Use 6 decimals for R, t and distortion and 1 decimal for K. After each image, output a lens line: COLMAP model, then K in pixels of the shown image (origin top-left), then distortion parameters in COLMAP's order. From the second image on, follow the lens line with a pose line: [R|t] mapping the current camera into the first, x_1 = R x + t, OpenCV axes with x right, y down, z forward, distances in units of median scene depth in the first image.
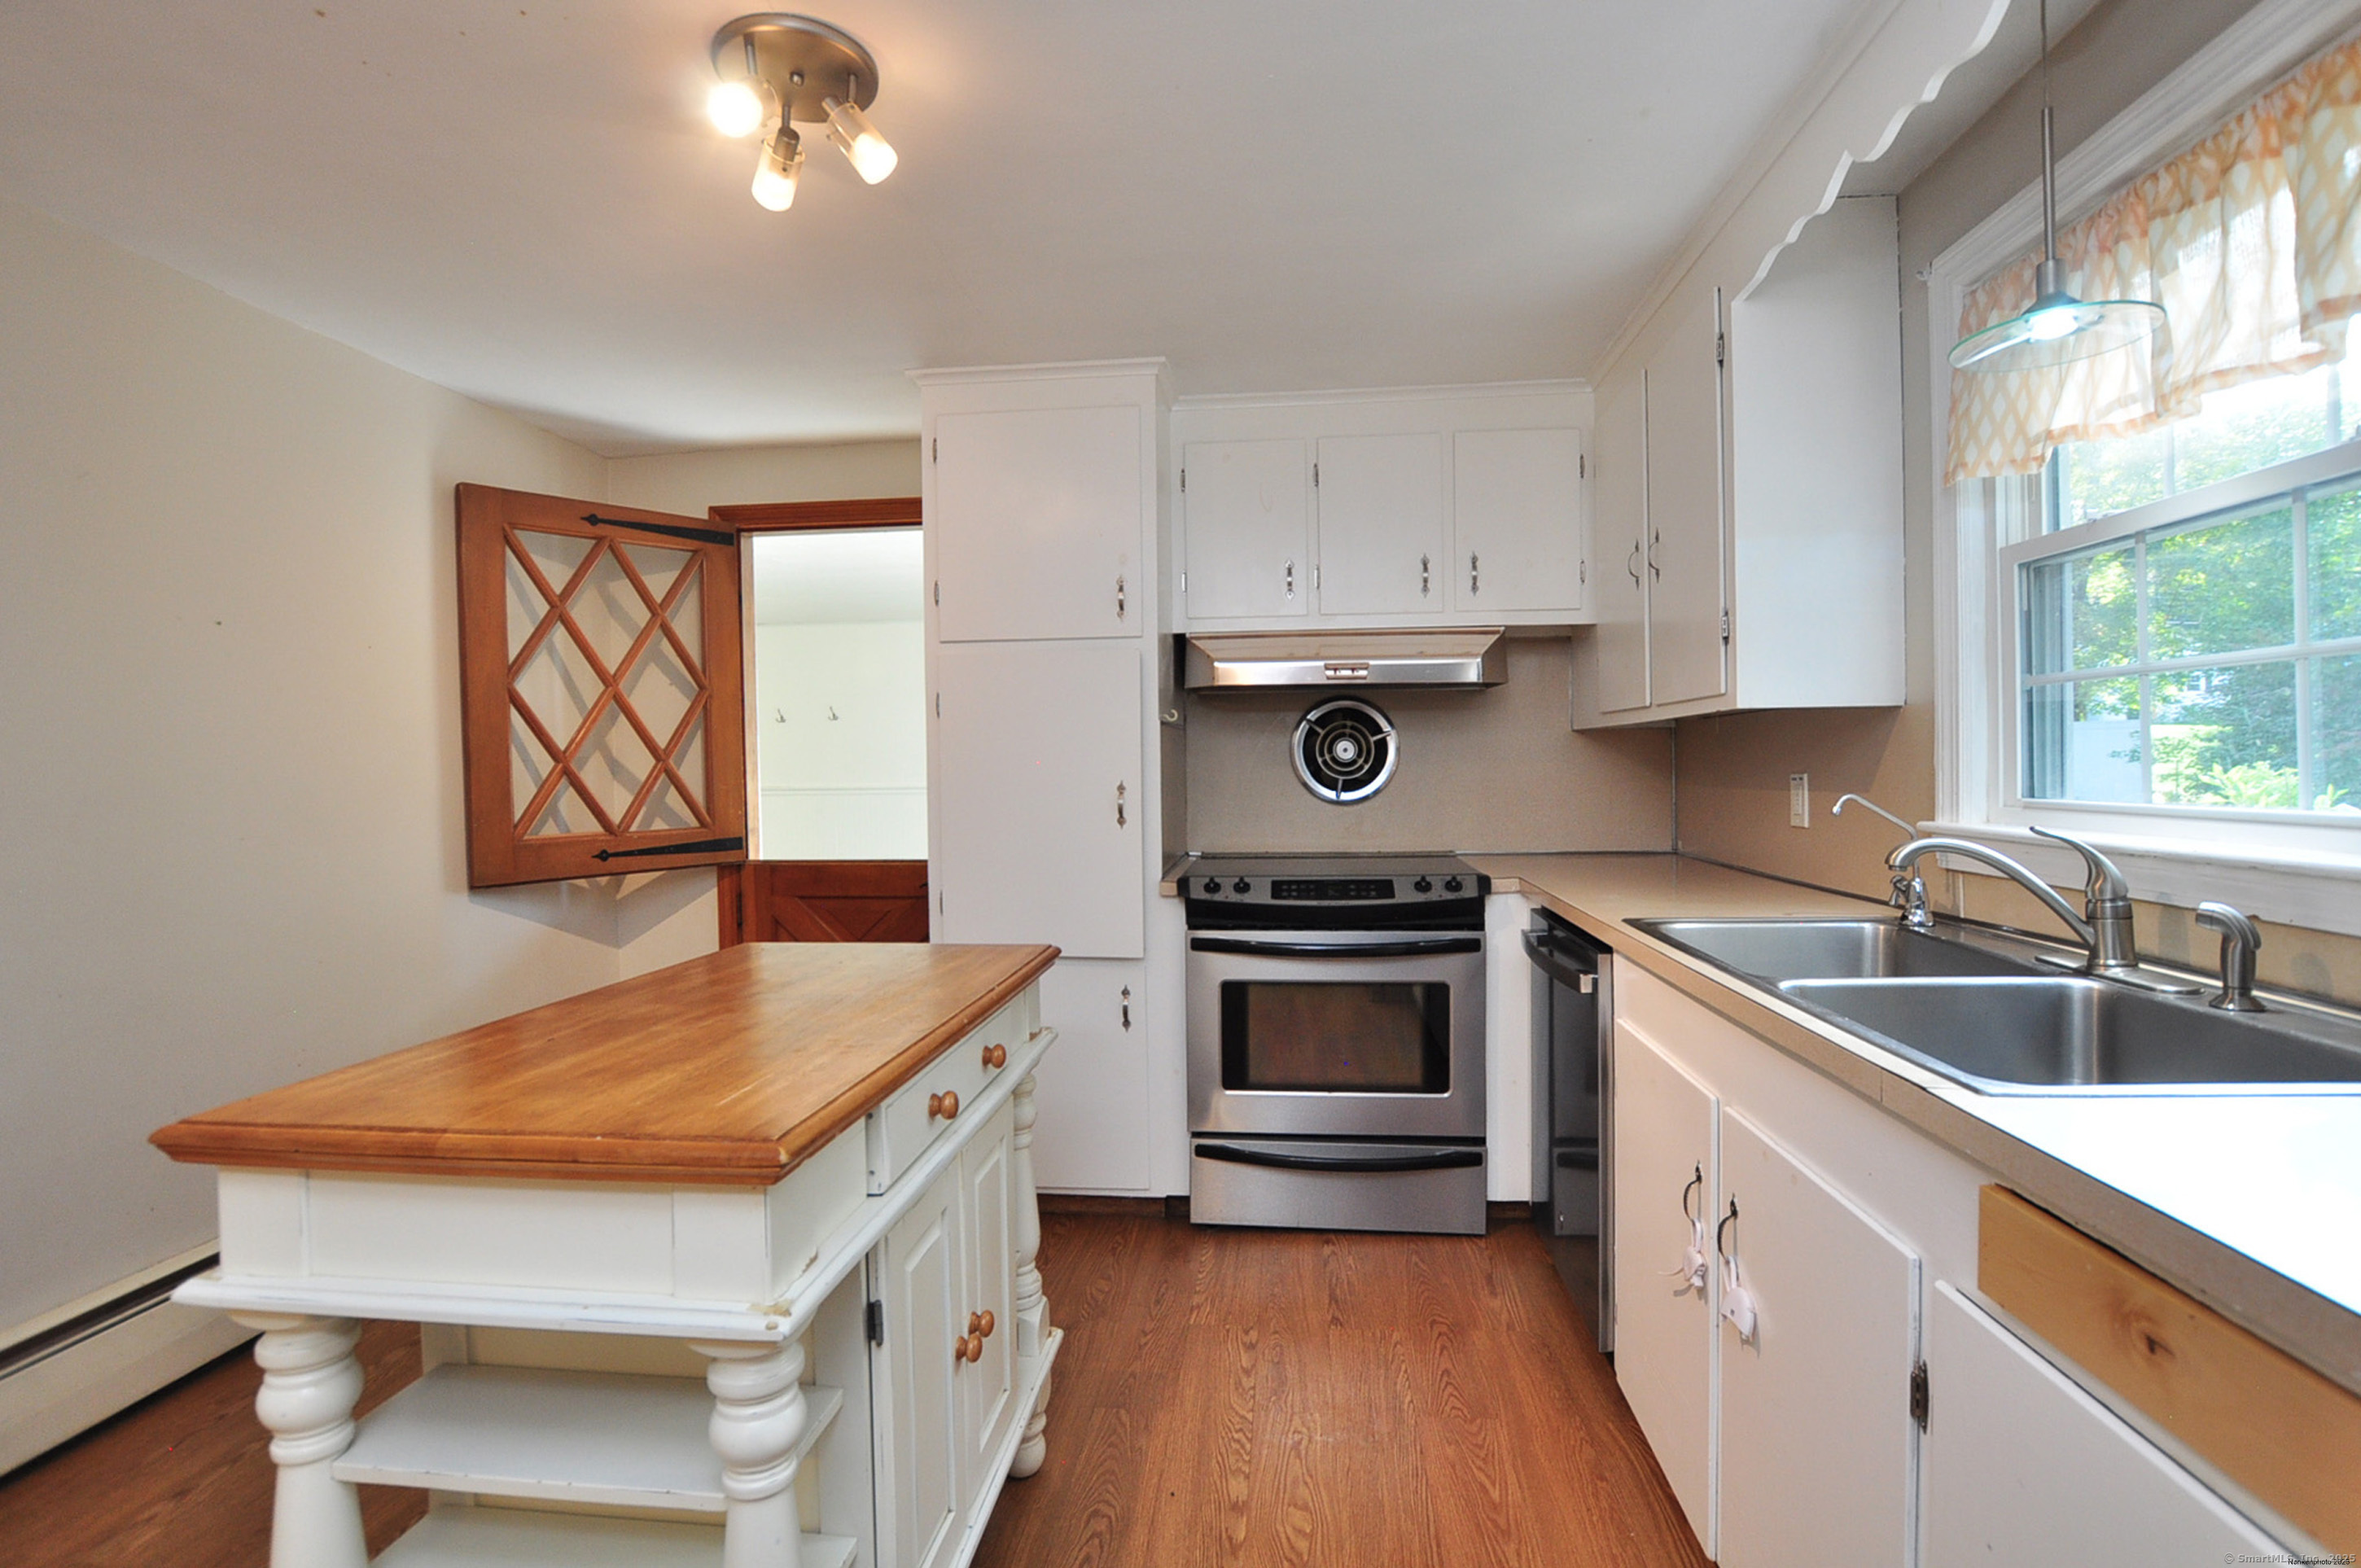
lens RADIAL K [[1045.8, 0, 1160.0], [0, 1045.8, 781.5], [0, 0, 1]] dist [-0.035584, 0.003250]
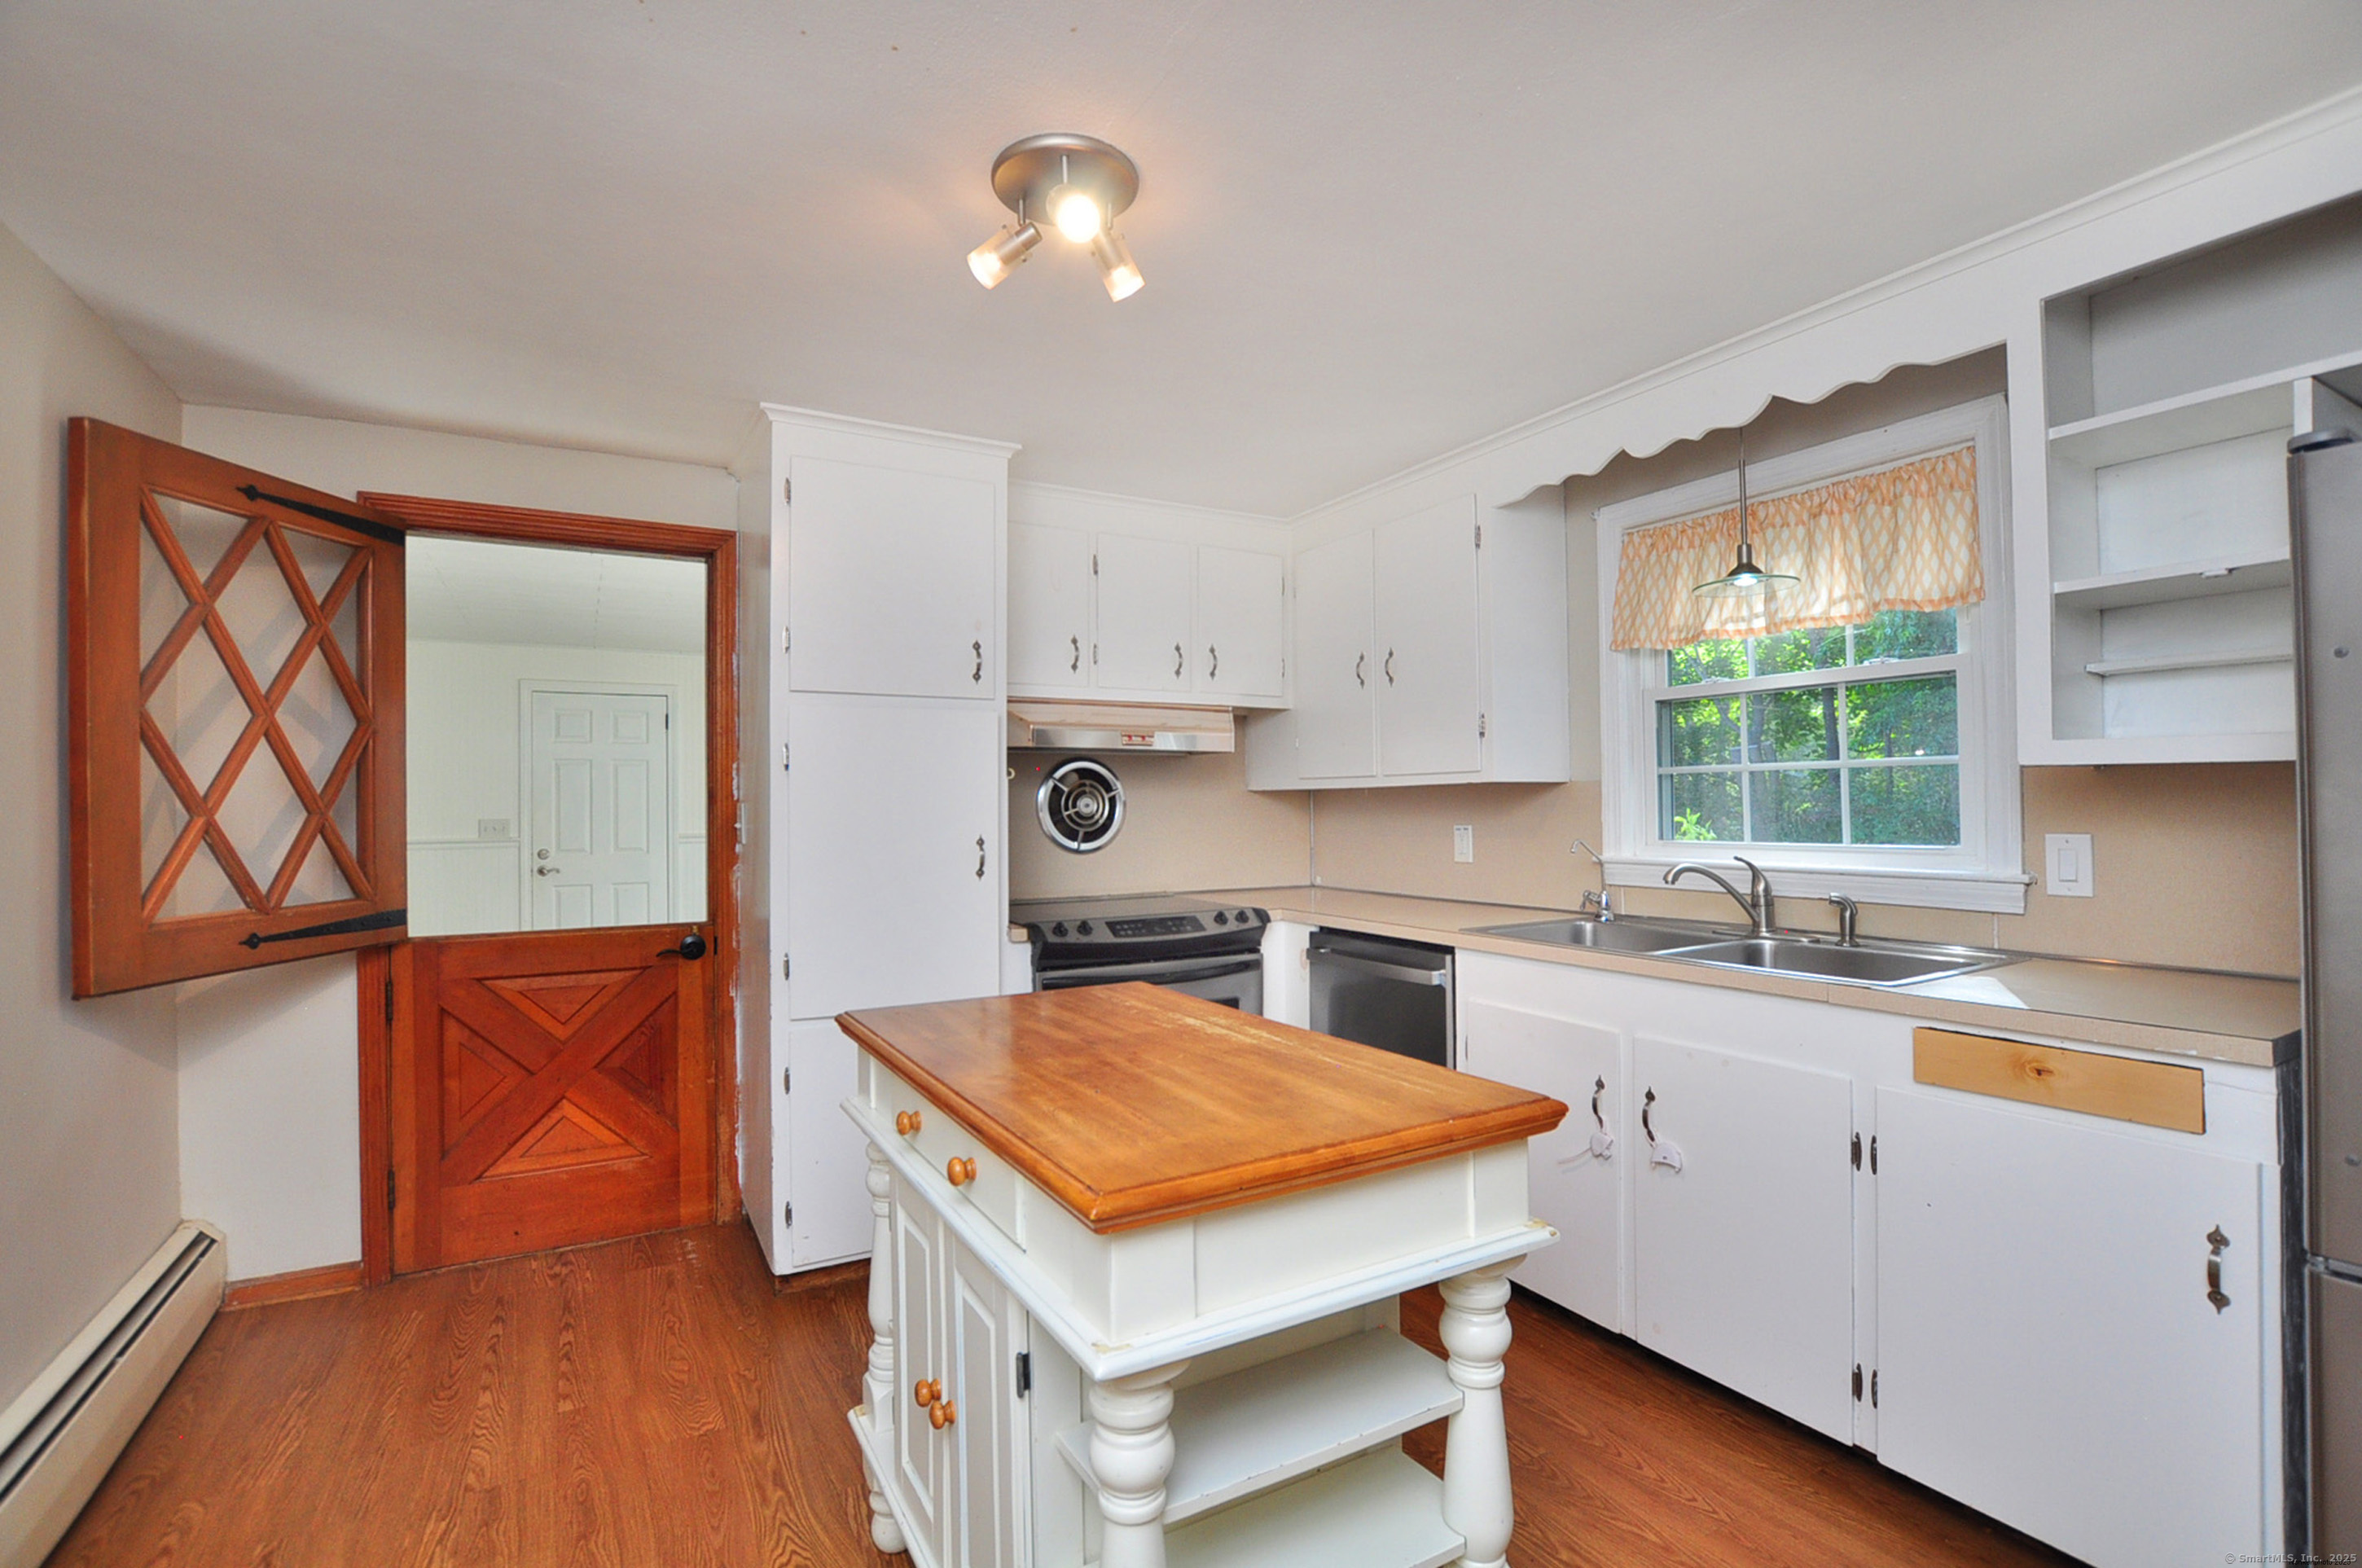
lens RADIAL K [[1046.3, 0, 1129.6], [0, 1046.3, 784.5], [0, 0, 1]] dist [-0.035584, 0.003250]
pose [[0.829107, 0.016936, 0.558834, -0.427763], [0.007871, 0.999088, -0.041956, -0.005061], [-0.559035, 0.039185, 0.828218, 0.037895]]
